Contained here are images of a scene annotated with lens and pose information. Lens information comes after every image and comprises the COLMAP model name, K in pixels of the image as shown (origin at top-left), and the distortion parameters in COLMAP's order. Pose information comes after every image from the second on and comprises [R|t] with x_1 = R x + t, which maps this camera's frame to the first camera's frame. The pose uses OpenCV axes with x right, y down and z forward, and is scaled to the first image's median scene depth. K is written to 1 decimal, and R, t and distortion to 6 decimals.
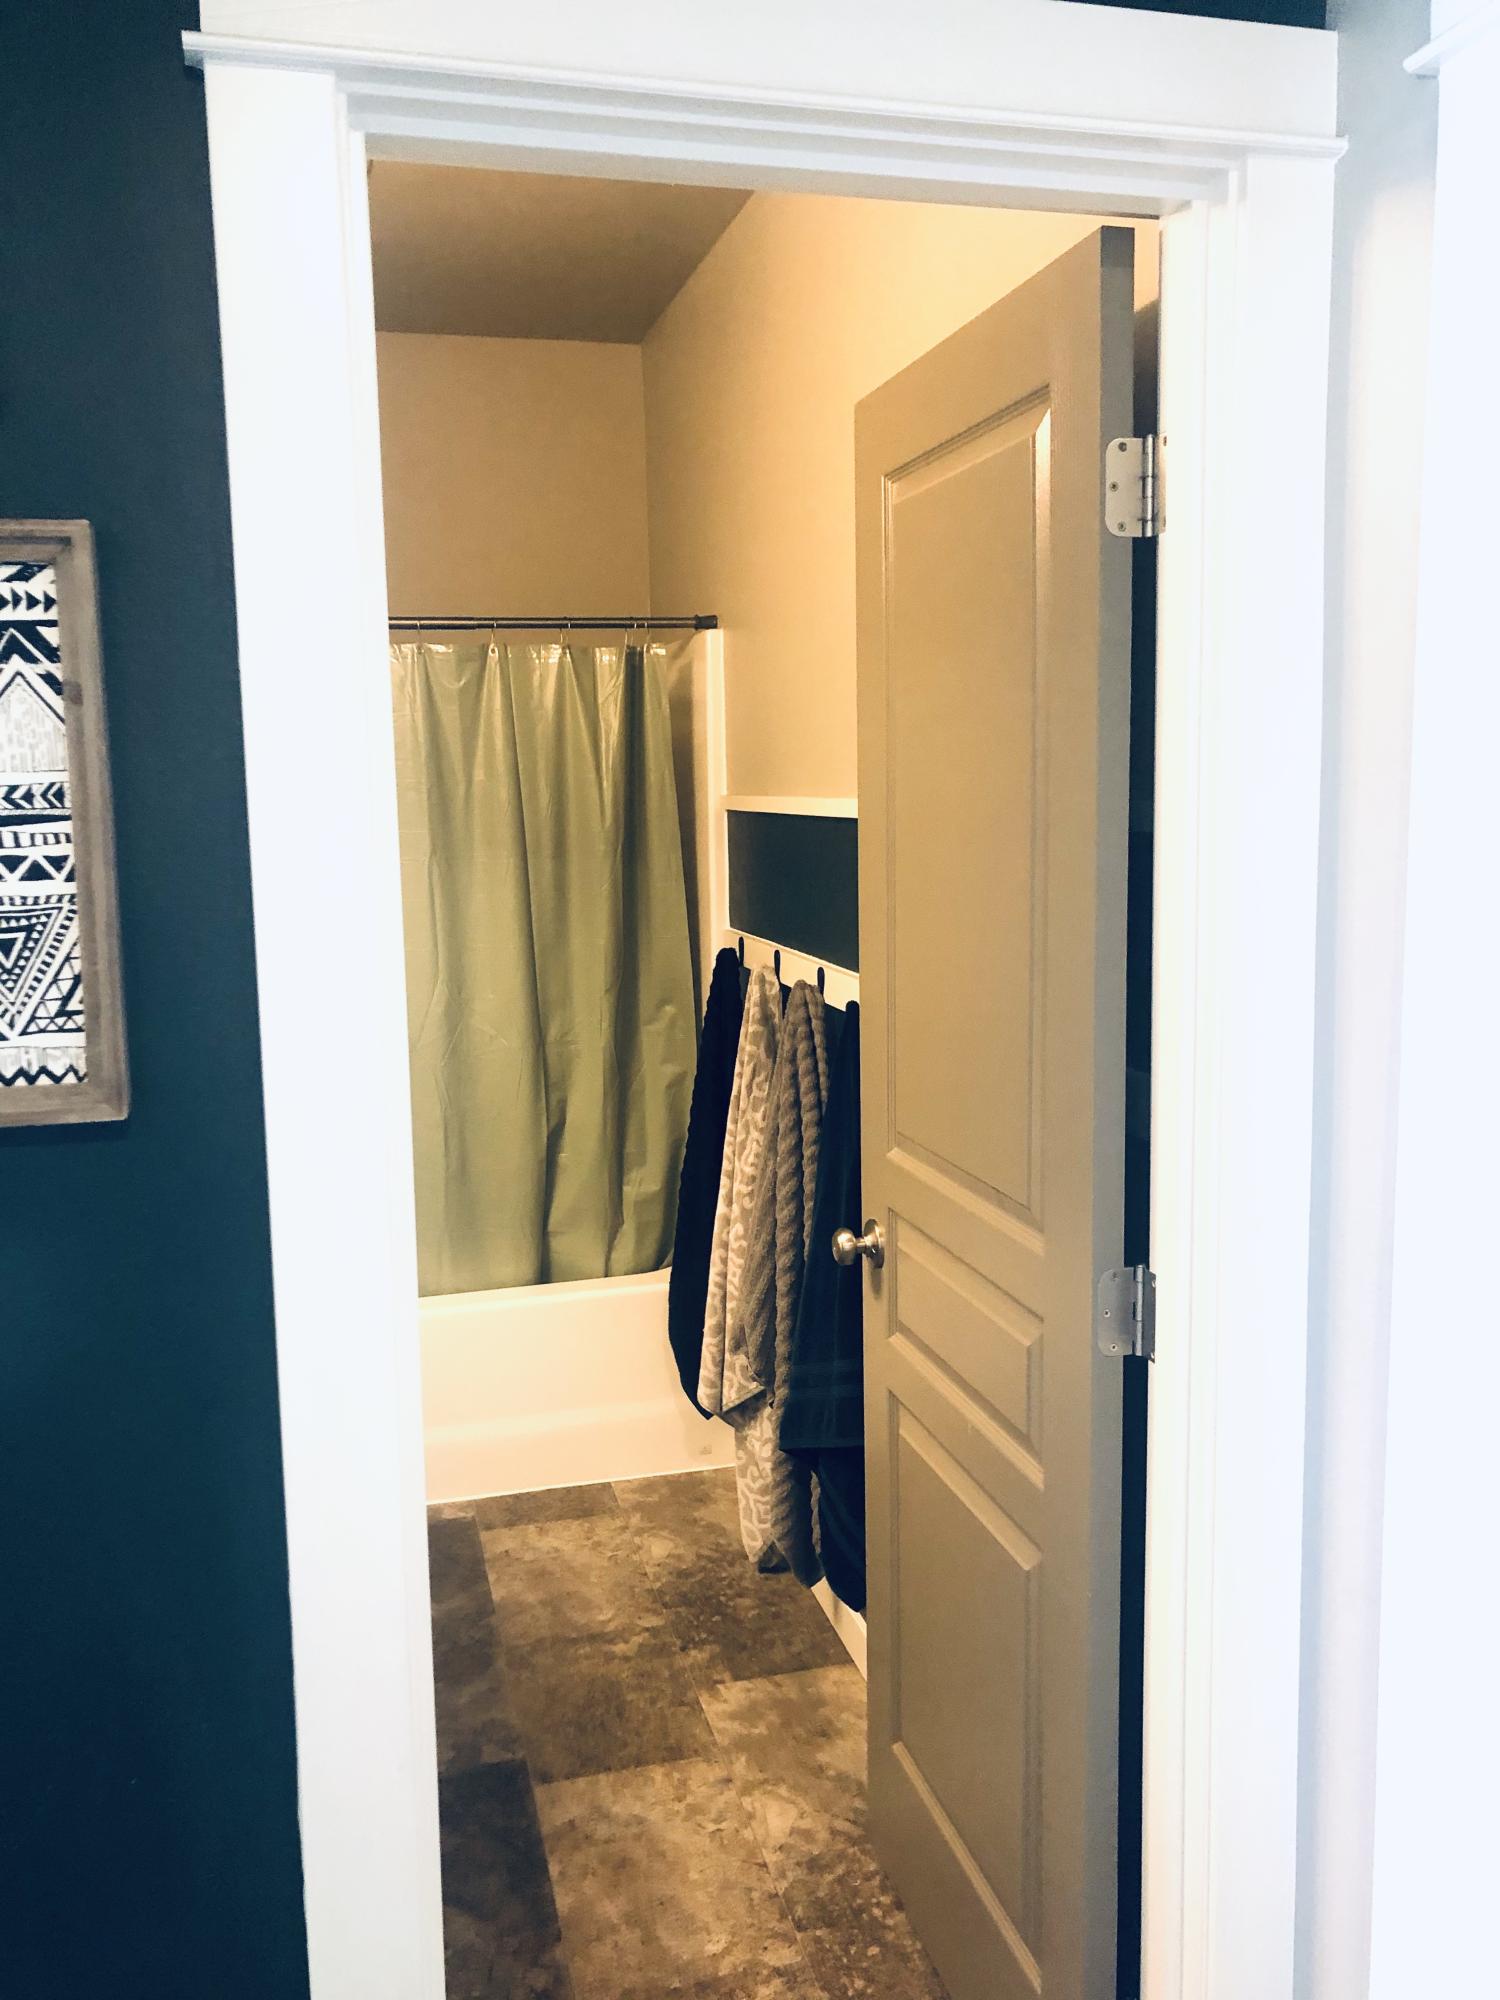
lens RADIAL K [[1627.5, 0, 750.0], [0, 1627.5, 1000.0], [0, 0, 1]] dist [0.140298, -0.395669]
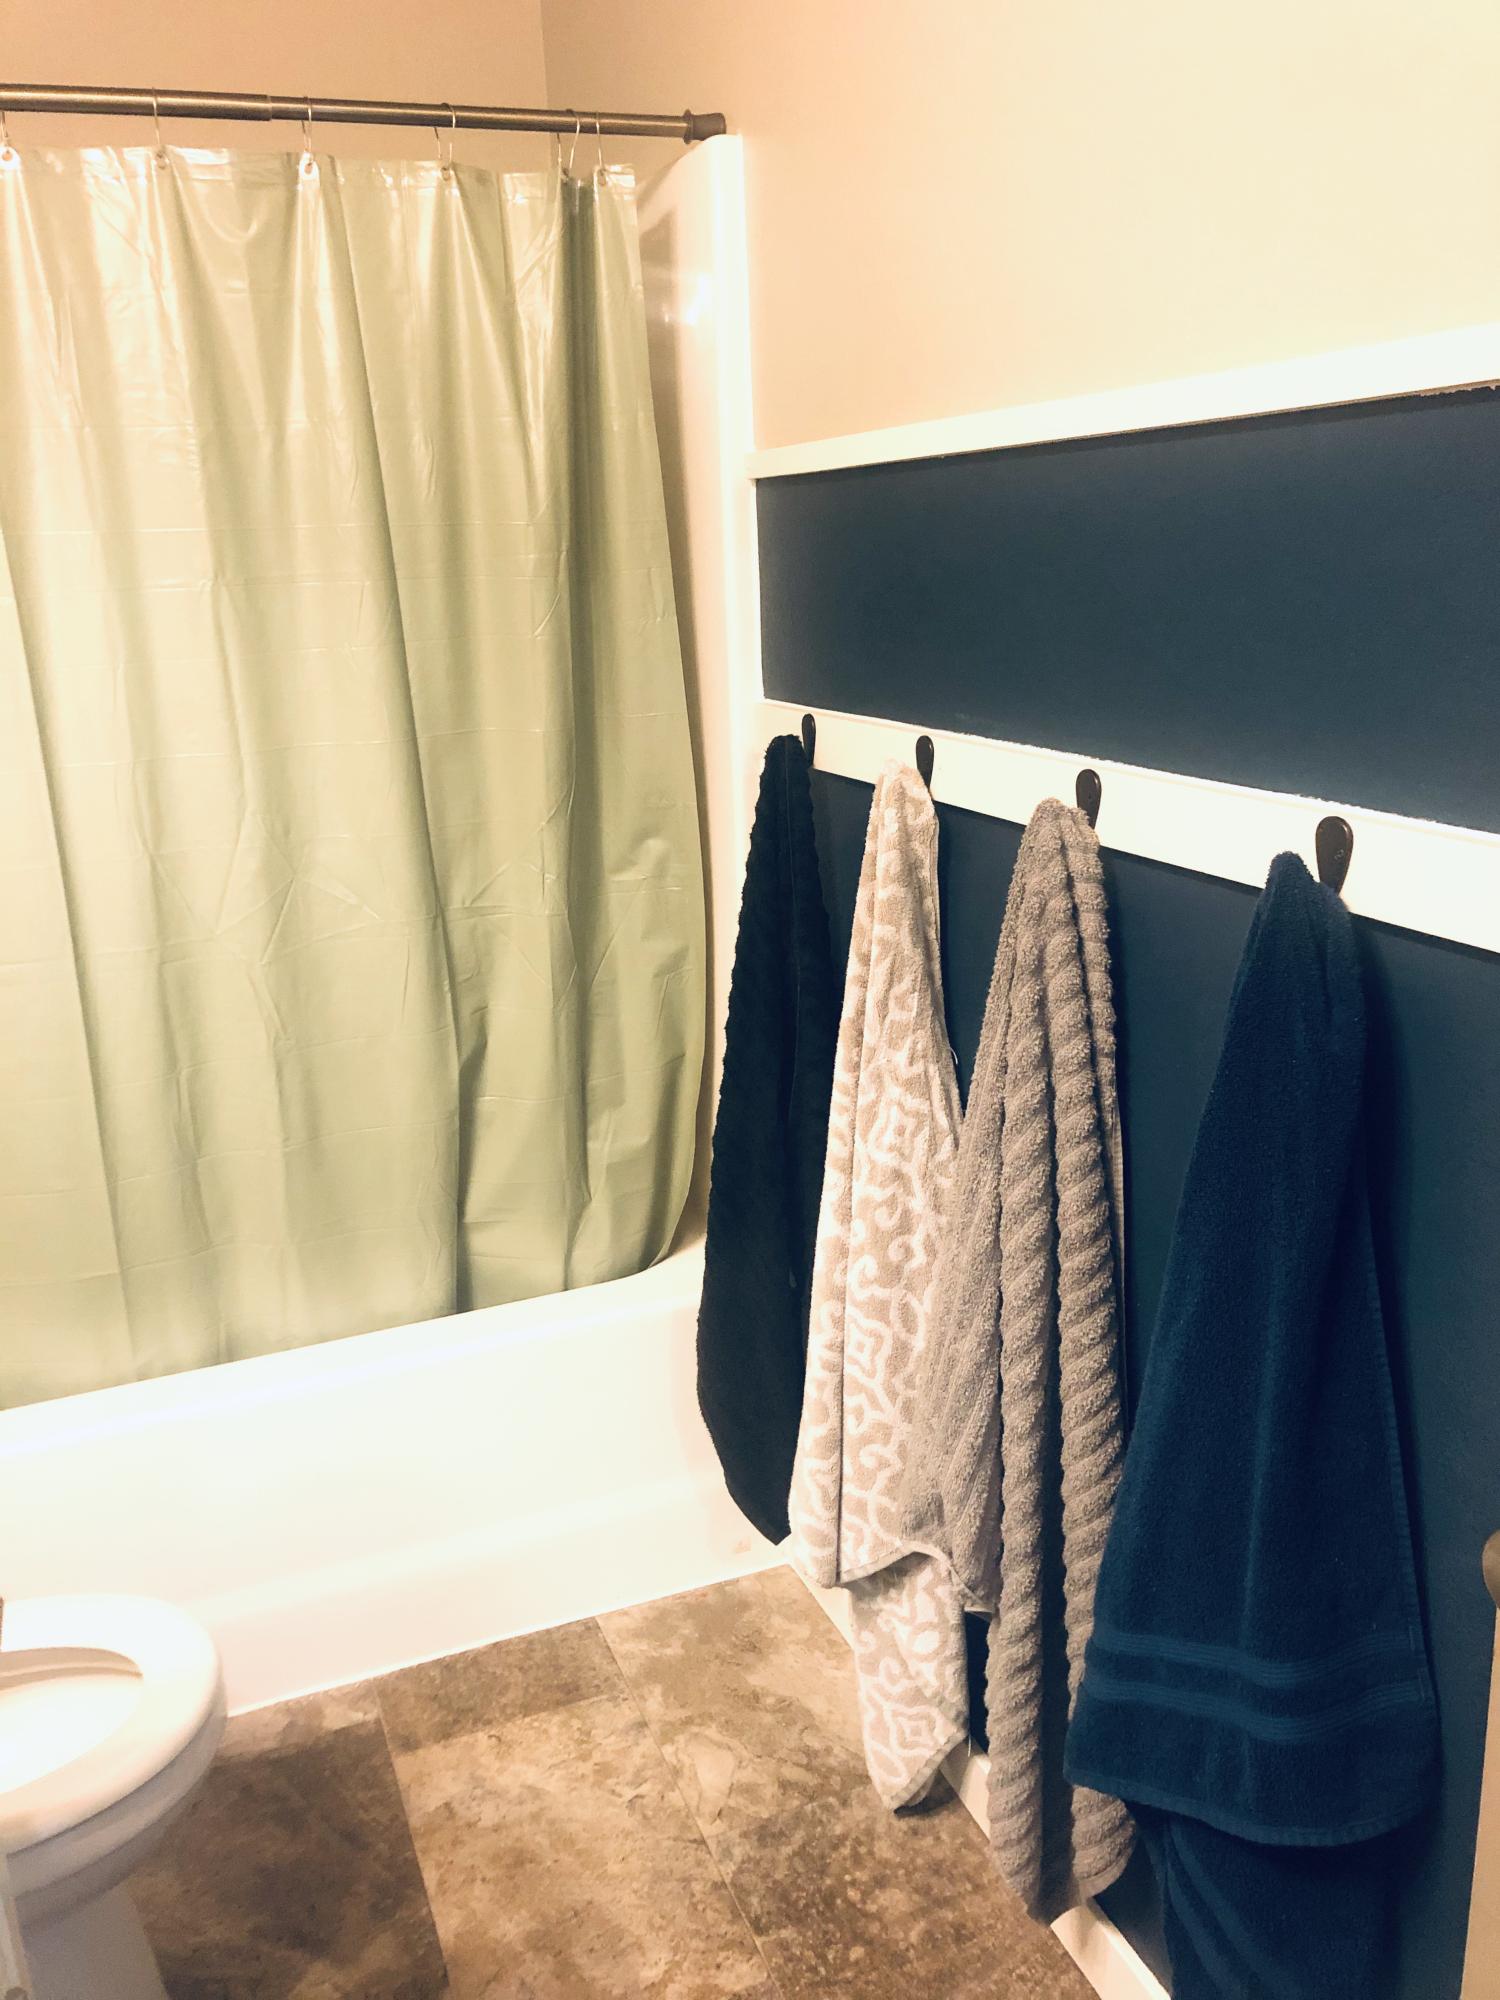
lens RADIAL K [[1596.5, 0, 750.0], [0, 1596.5, 1000.0], [0, 0, 1]] dist [0.023834, 0.004655]
pose [[0.990687, -0.048519, 0.127224, -0.097550], [0.030977, 0.990169, 0.136400, -0.017283], [-0.132592, -0.131189, 0.982450, 0.453555]]
